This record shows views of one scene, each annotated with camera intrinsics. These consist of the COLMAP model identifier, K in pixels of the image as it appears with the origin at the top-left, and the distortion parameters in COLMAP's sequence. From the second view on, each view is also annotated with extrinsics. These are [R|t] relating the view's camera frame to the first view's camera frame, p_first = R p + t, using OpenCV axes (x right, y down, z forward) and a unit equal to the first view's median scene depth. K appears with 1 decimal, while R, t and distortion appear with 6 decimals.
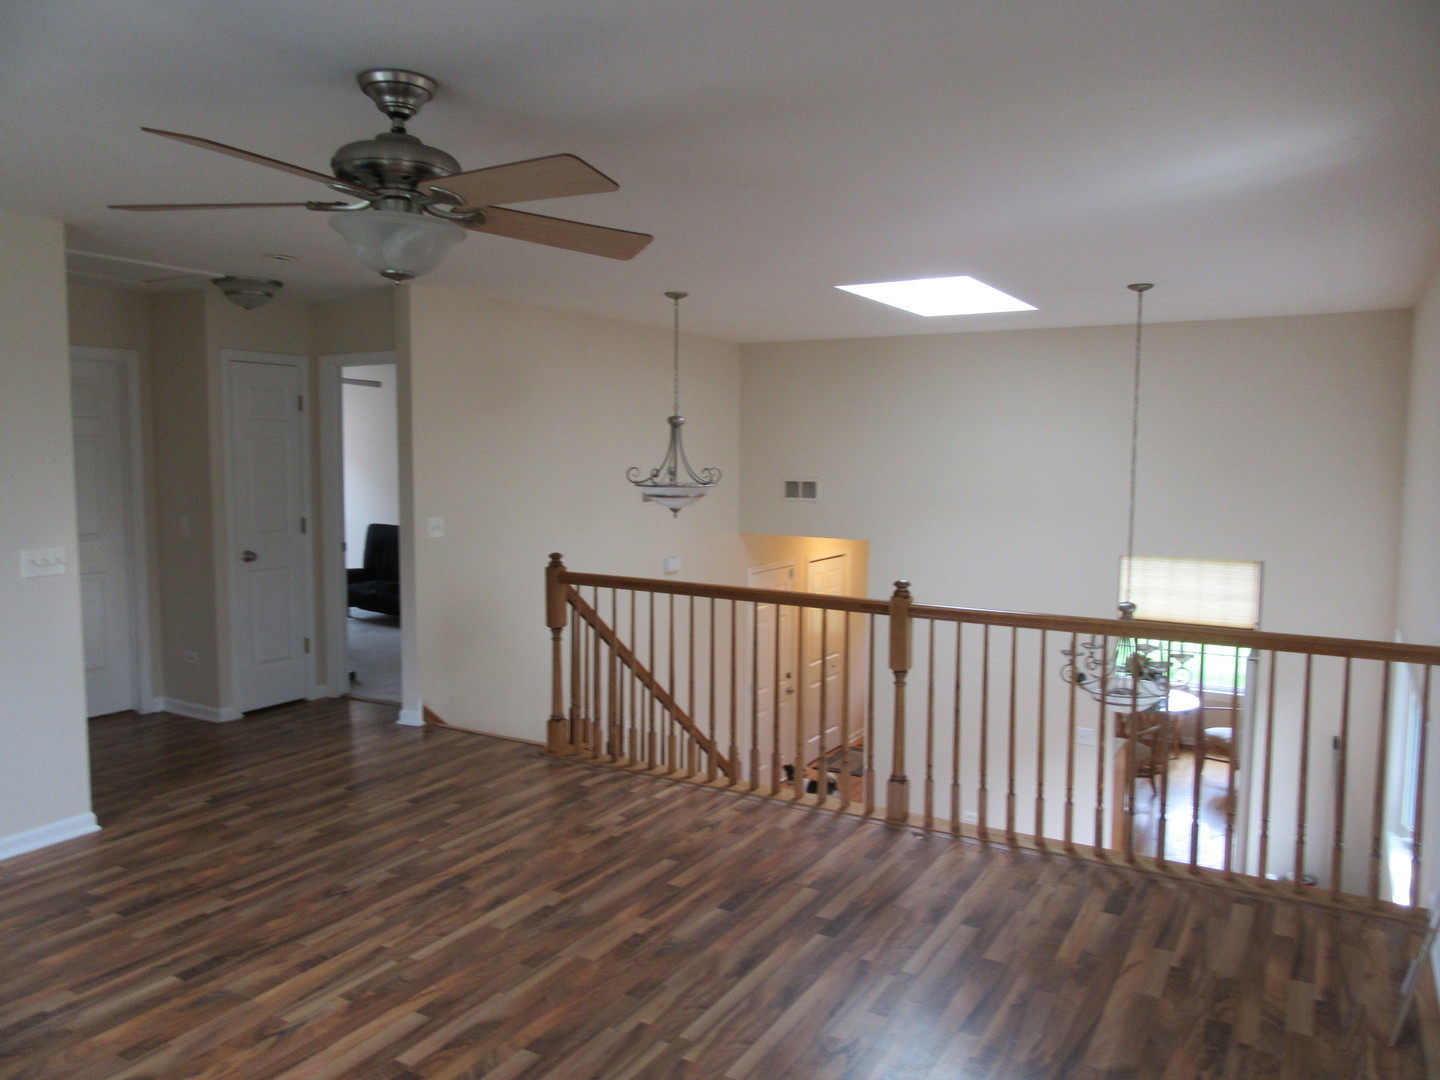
lens RADIAL K [[1065.9, 0, 716.1], [0, 1065.9, 537.2], [0, 0, 1]] dist [-0.019748, 0.019825]
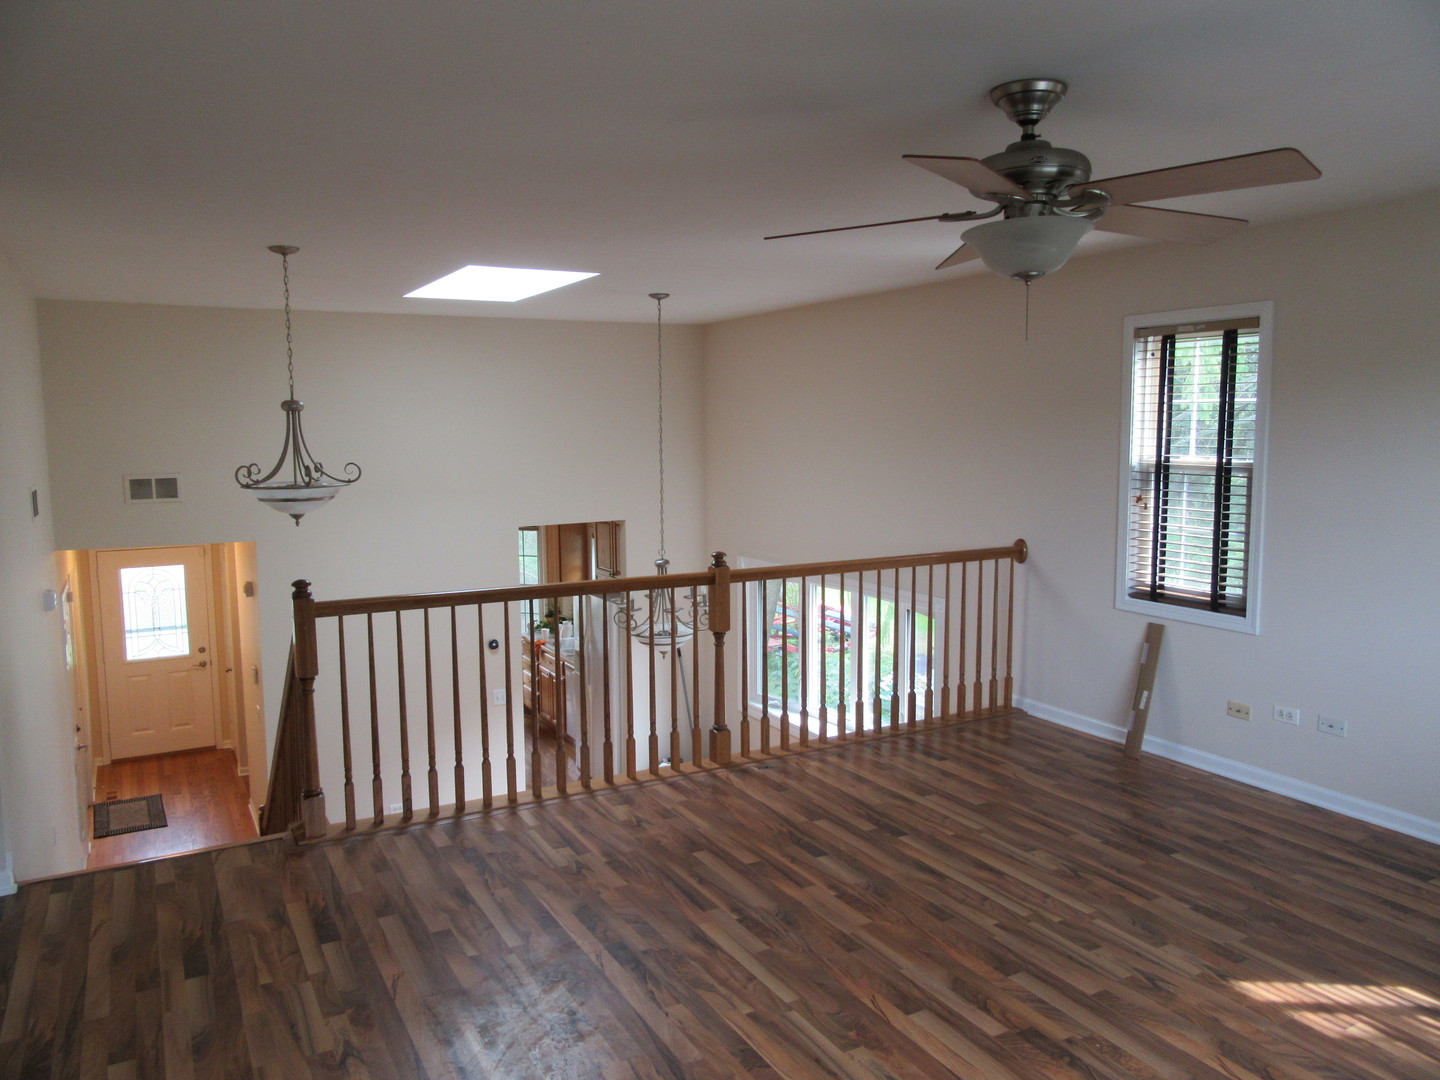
lens RADIAL K [[1065.9, 0, 720.9], [0, 1065.9, 542.1], [0, 0, 1]] dist [-0.019748, 0.019825]
pose [[0.507523, -0.105977, 0.855096, -0.791041], [0.084912, 0.993728, 0.072761, -0.051930], [-0.857444, 0.035680, 0.513338, 0.424232]]
